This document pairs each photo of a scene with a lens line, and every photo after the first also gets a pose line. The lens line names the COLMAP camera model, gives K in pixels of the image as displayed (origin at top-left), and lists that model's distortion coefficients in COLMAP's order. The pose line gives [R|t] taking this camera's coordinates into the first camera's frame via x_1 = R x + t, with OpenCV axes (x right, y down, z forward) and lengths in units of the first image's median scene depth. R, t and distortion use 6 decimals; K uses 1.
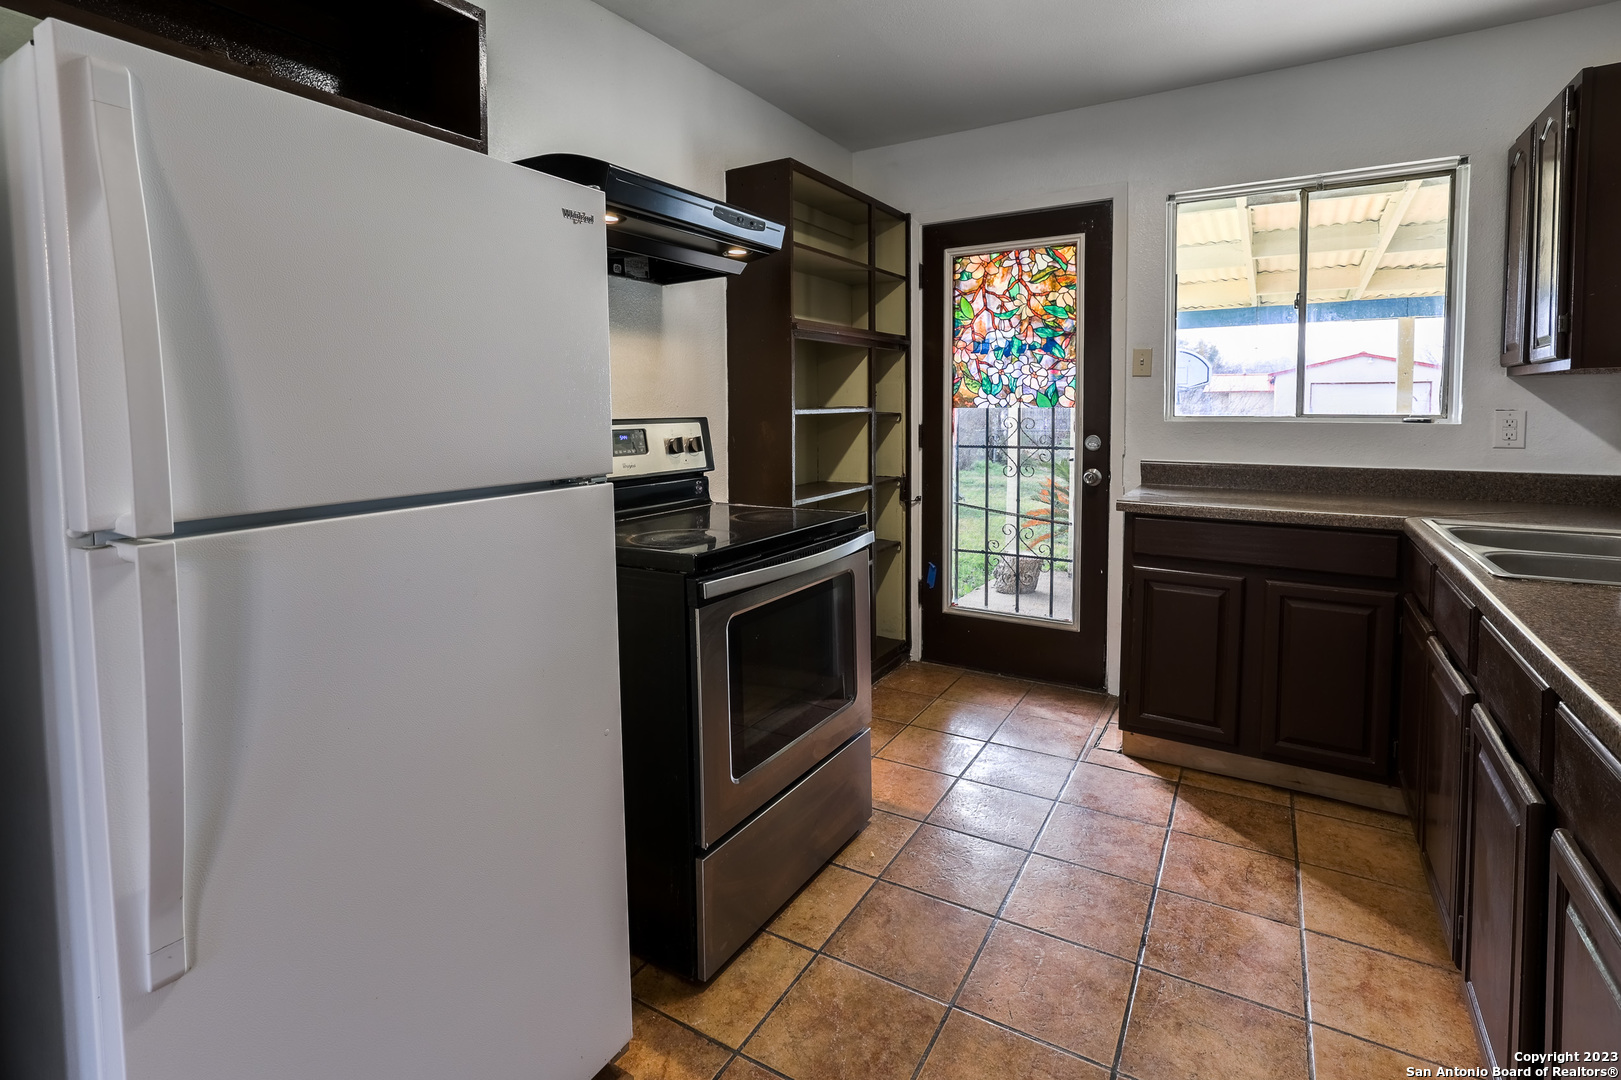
lens RADIAL K [[761.2, 0, 809.2], [0, 761.2, 438.6], [0, 0, 1]] dist [-0.011827, 0.005188]
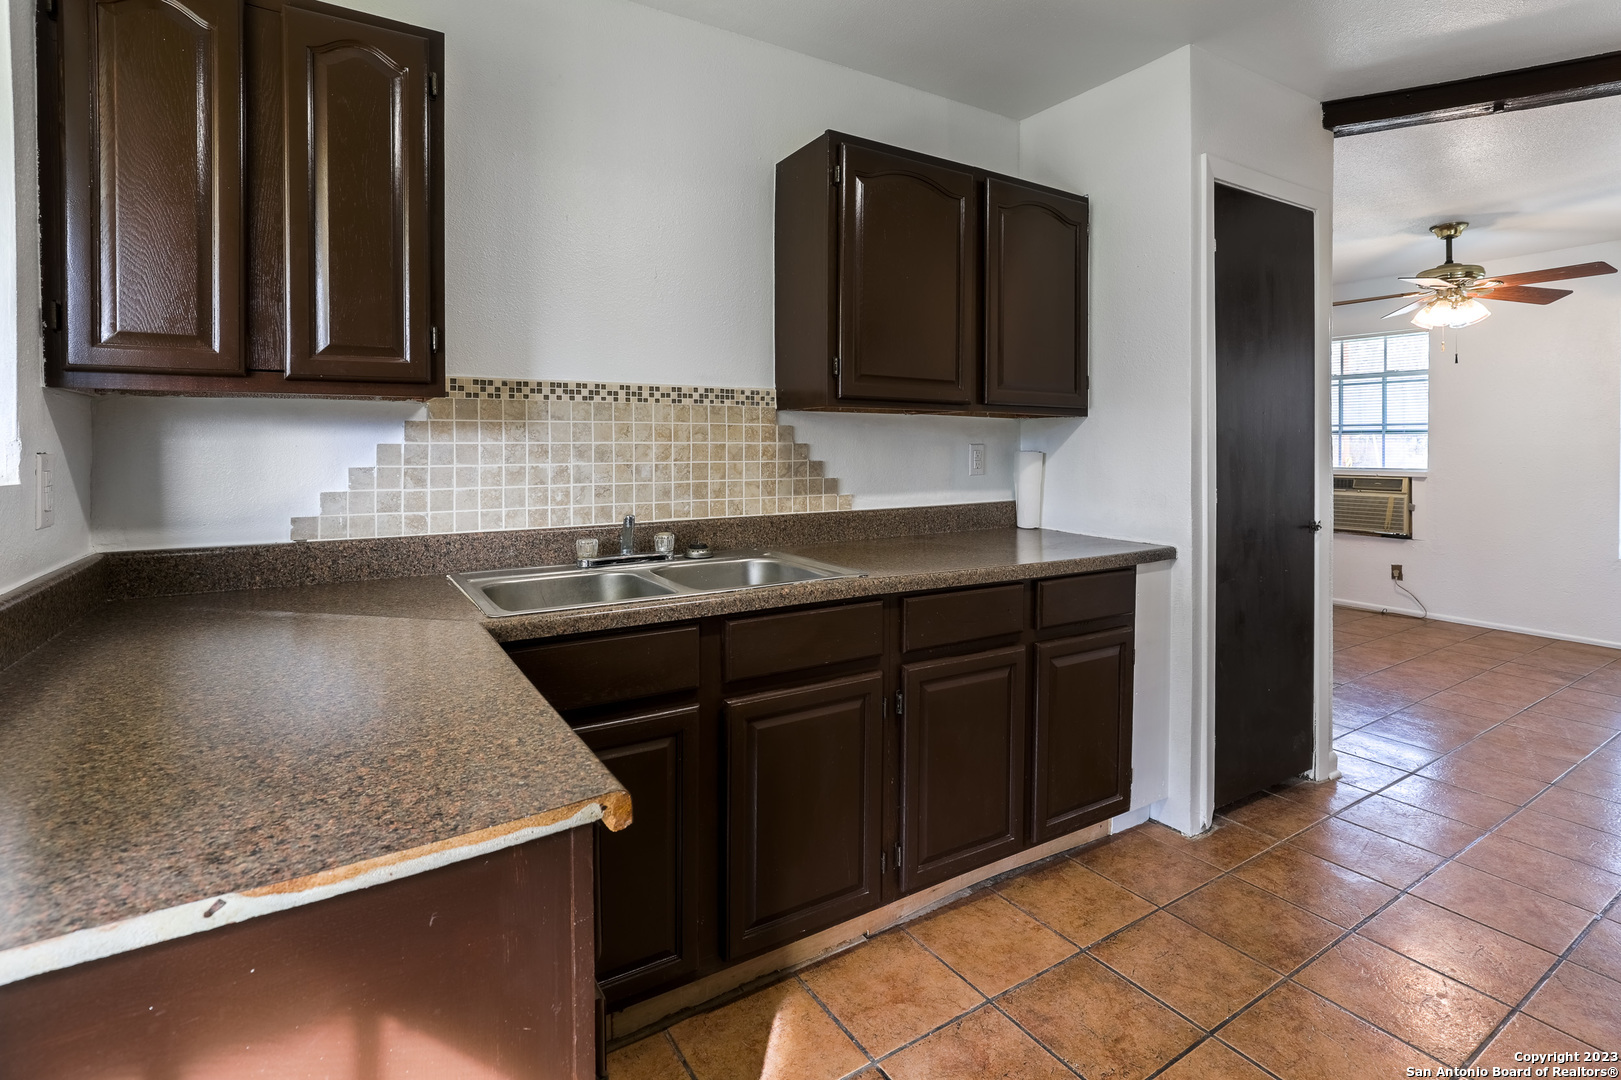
lens RADIAL K [[761.2, 0, 827.2], [0, 761.2, 432.2], [0, 0, 1]] dist [-0.011827, 0.005188]
pose [[-0.888956, -0.015455, 0.457731, 0.172362], [0.009173, 0.998629, 0.051532, -0.060976], [-0.457900, 0.050008, -0.887596, 0.954495]]
